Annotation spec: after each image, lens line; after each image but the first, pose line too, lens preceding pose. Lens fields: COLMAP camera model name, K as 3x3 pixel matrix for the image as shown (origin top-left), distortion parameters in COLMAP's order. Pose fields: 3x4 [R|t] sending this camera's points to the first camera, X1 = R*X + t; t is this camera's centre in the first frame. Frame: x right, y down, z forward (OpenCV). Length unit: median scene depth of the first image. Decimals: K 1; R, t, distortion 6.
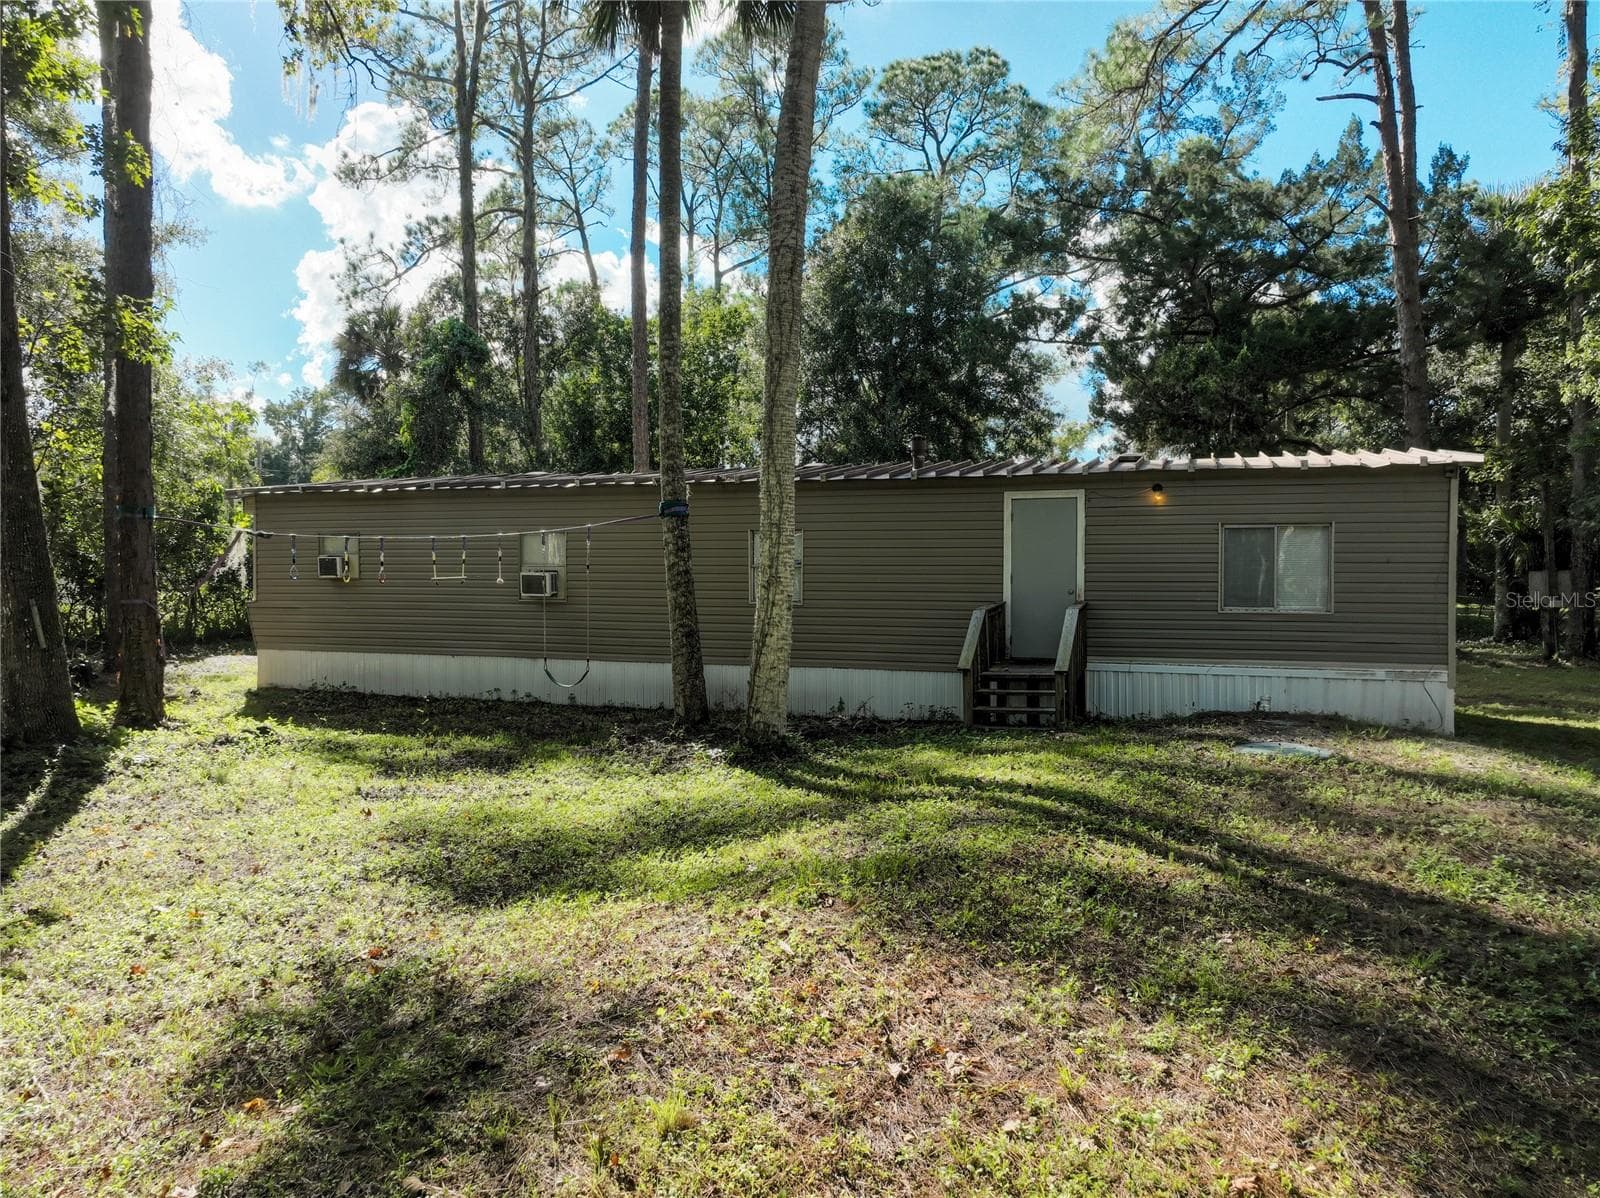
lens RADIAL K [[1147.1, 0, 803.8], [0, 1147.1, 595.5], [0, 0, 1]] dist [0.006563, 0.019087]
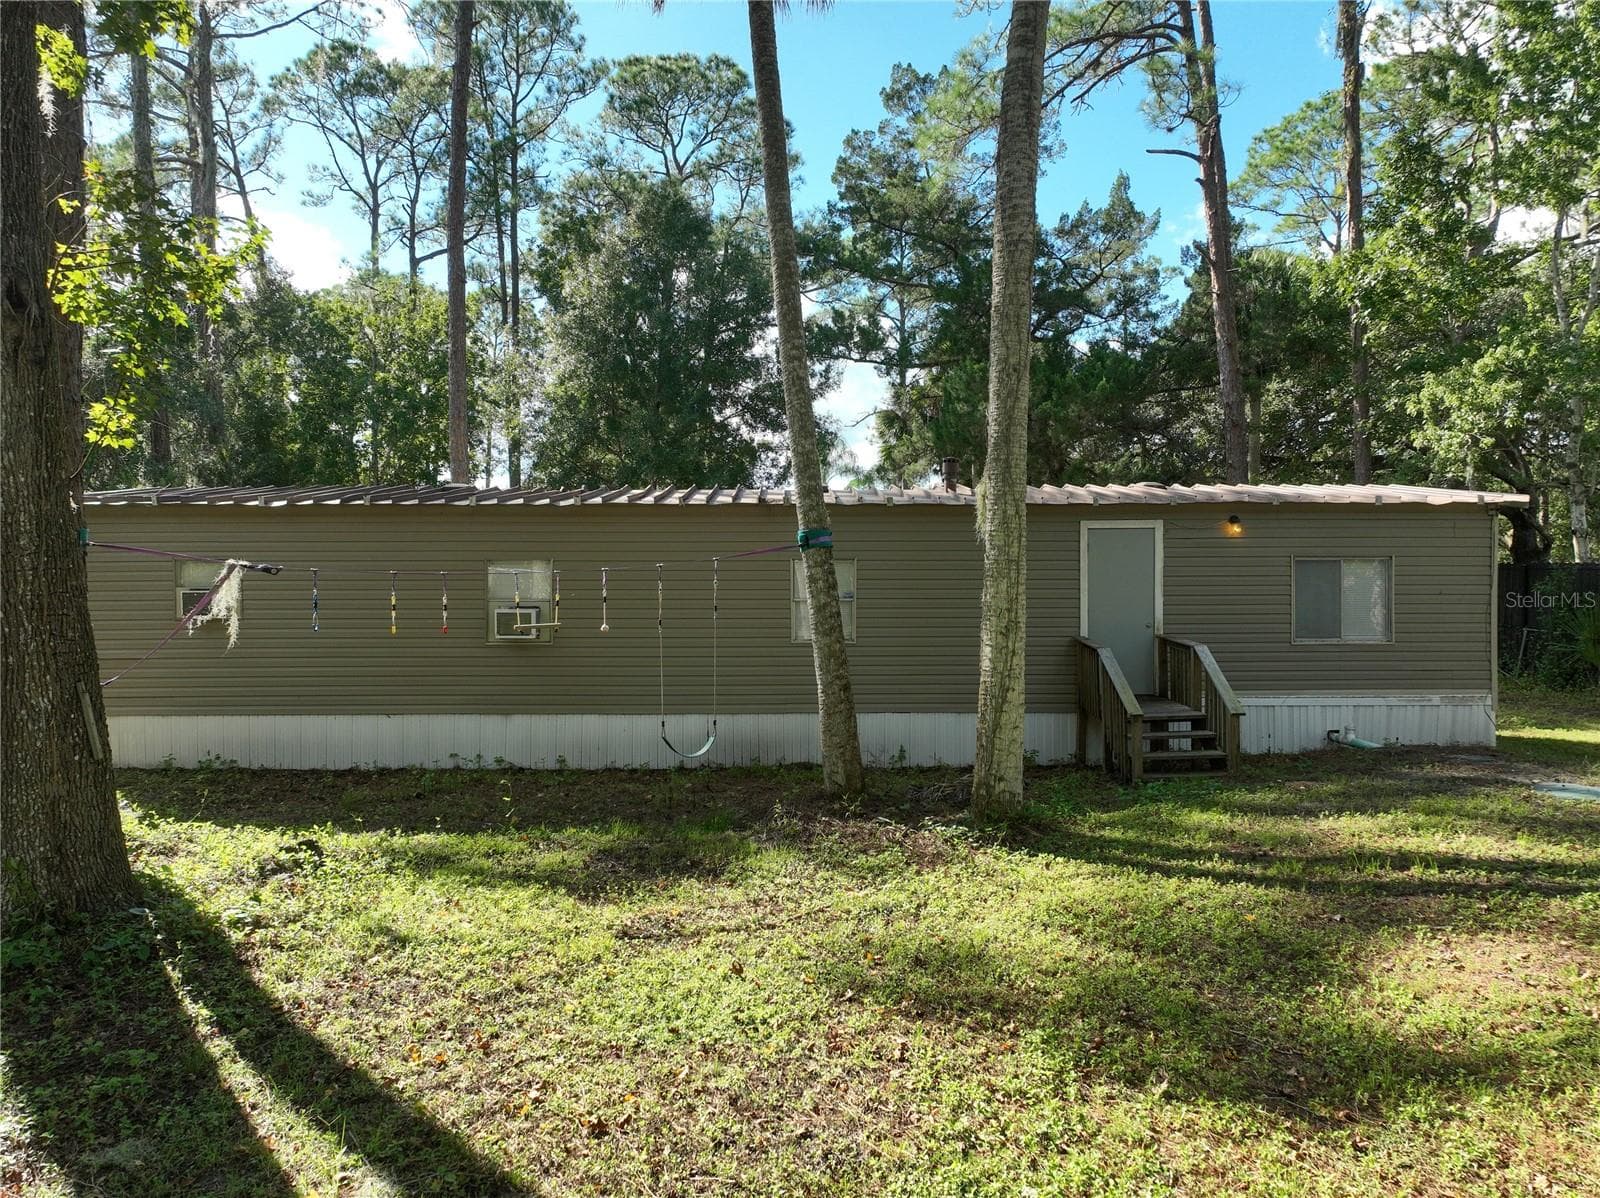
lens RADIAL K [[1147.1, 0, 808.7], [0, 1147.1, 591.8], [0, 0, 1]] dist [0.006563, 0.019087]
pose [[0.939956, -0.008174, 0.341198, -0.221423], [0.012508, 0.999867, -0.010504, -0.015024], [-0.341067, 0.014141, 0.939933, 0.112844]]
